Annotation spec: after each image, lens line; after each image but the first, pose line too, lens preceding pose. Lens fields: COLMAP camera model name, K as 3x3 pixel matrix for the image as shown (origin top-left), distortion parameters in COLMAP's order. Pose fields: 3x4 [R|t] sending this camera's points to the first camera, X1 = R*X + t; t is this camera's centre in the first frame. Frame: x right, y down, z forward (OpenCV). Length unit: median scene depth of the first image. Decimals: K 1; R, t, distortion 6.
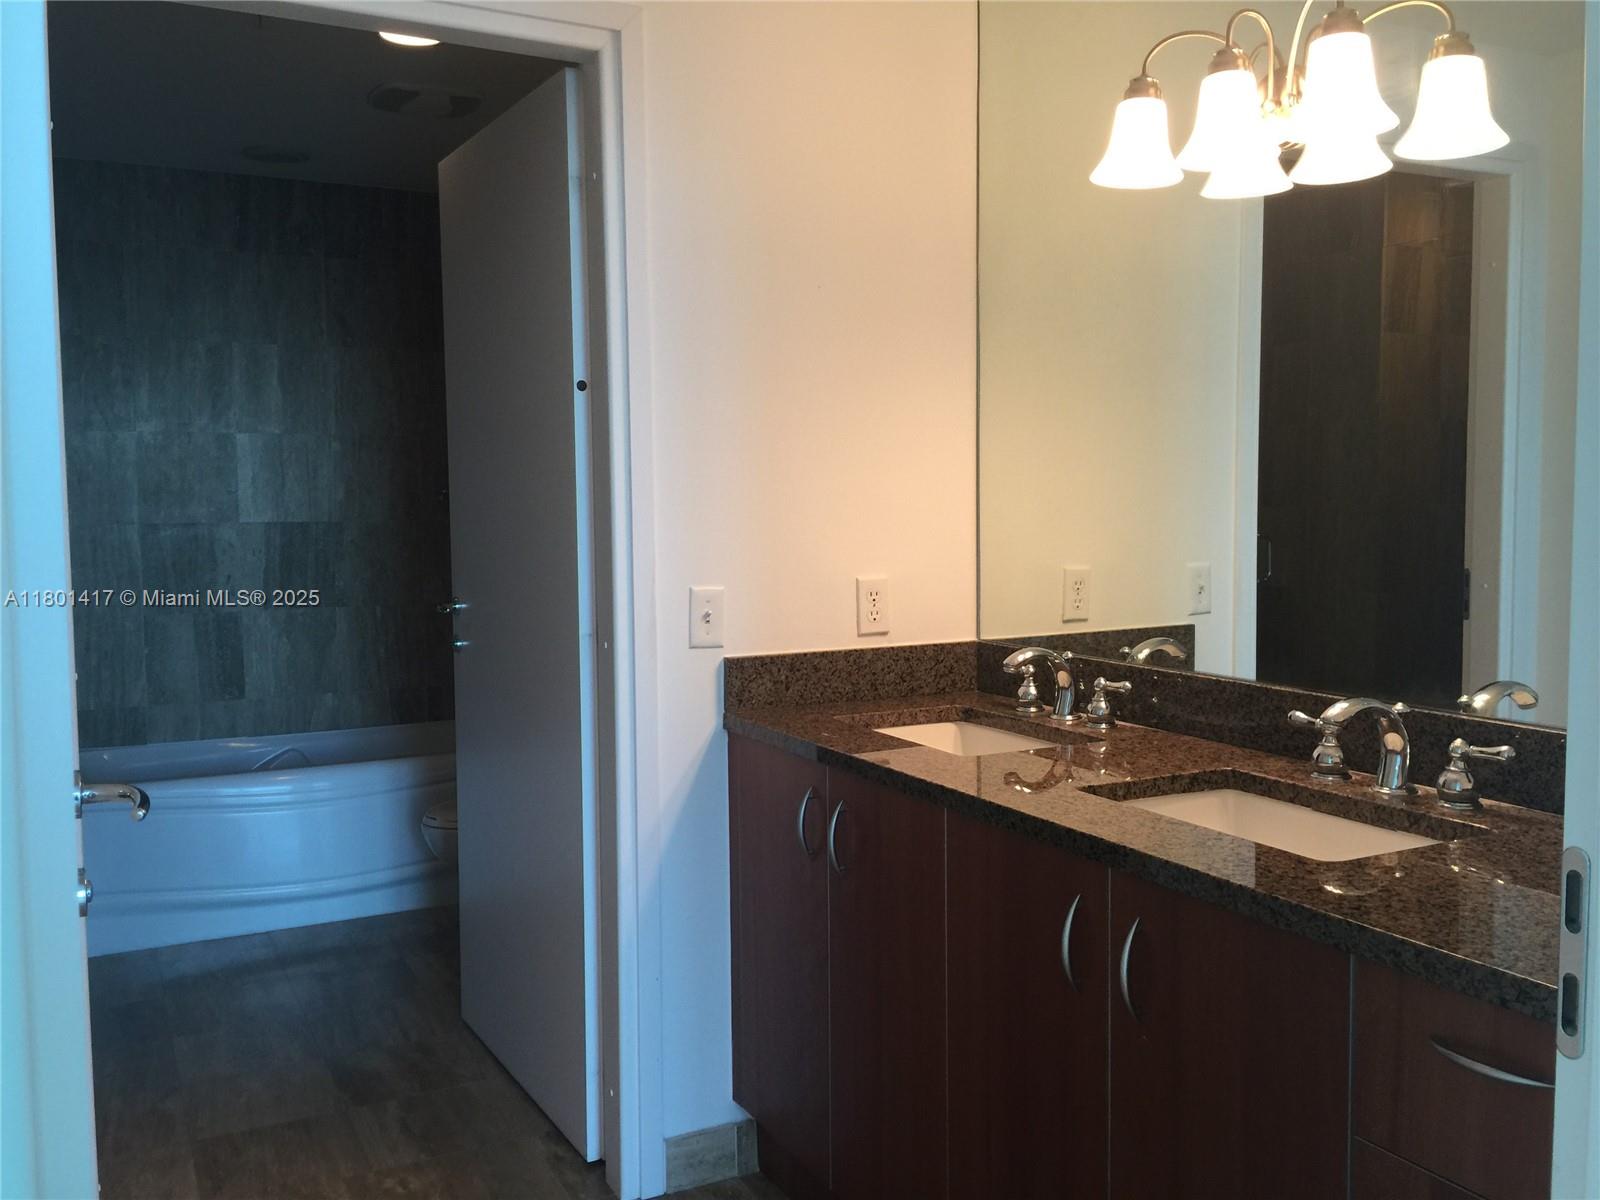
lens RADIAL K [[1402.8, 0, 794.2], [0, 1402.8, 614.6], [0, 0, 1]] dist [0.038988, -0.005712]
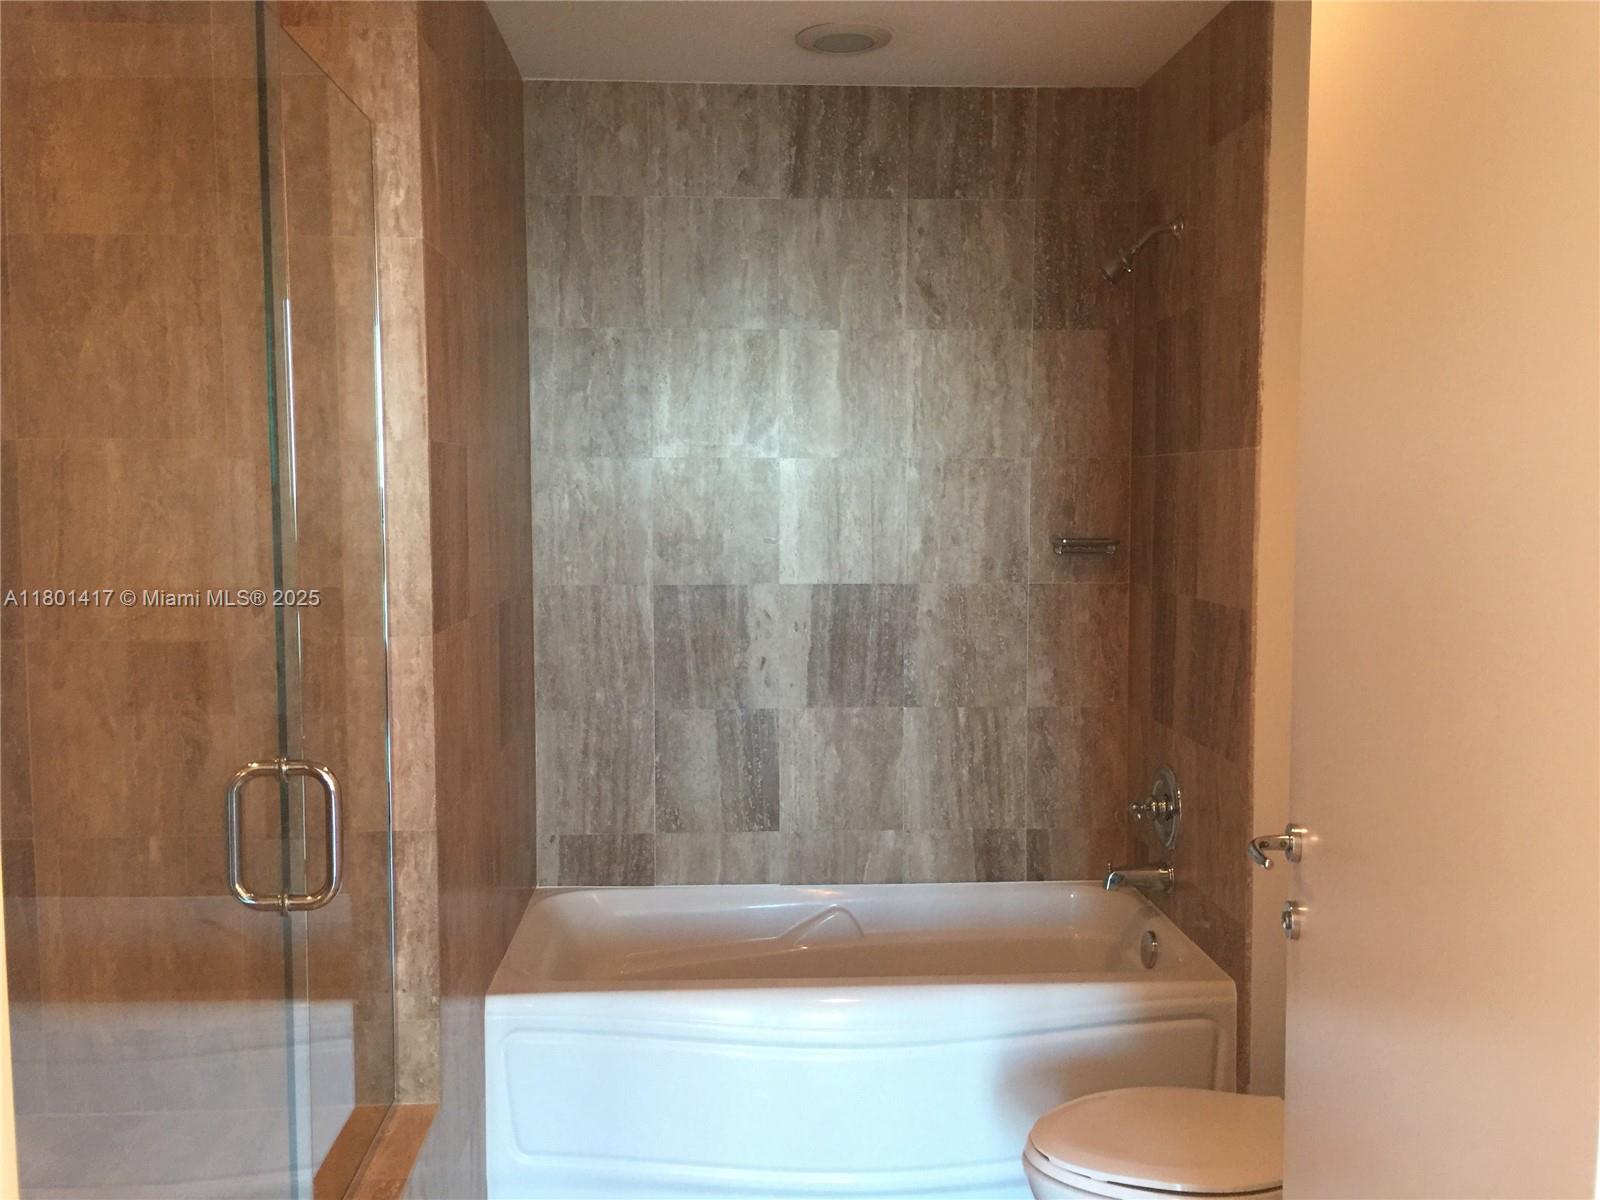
lens RADIAL K [[1402.8, 0, 794.3], [0, 1402.8, 590.3], [0, 0, 1]] dist [0.038988, -0.005712]
pose [[0.932991, 0.047881, -0.356700, -0.134605], [-0.032295, 0.998251, 0.049525, -0.097588], [0.358448, -0.034687, 0.932905, 0.345085]]
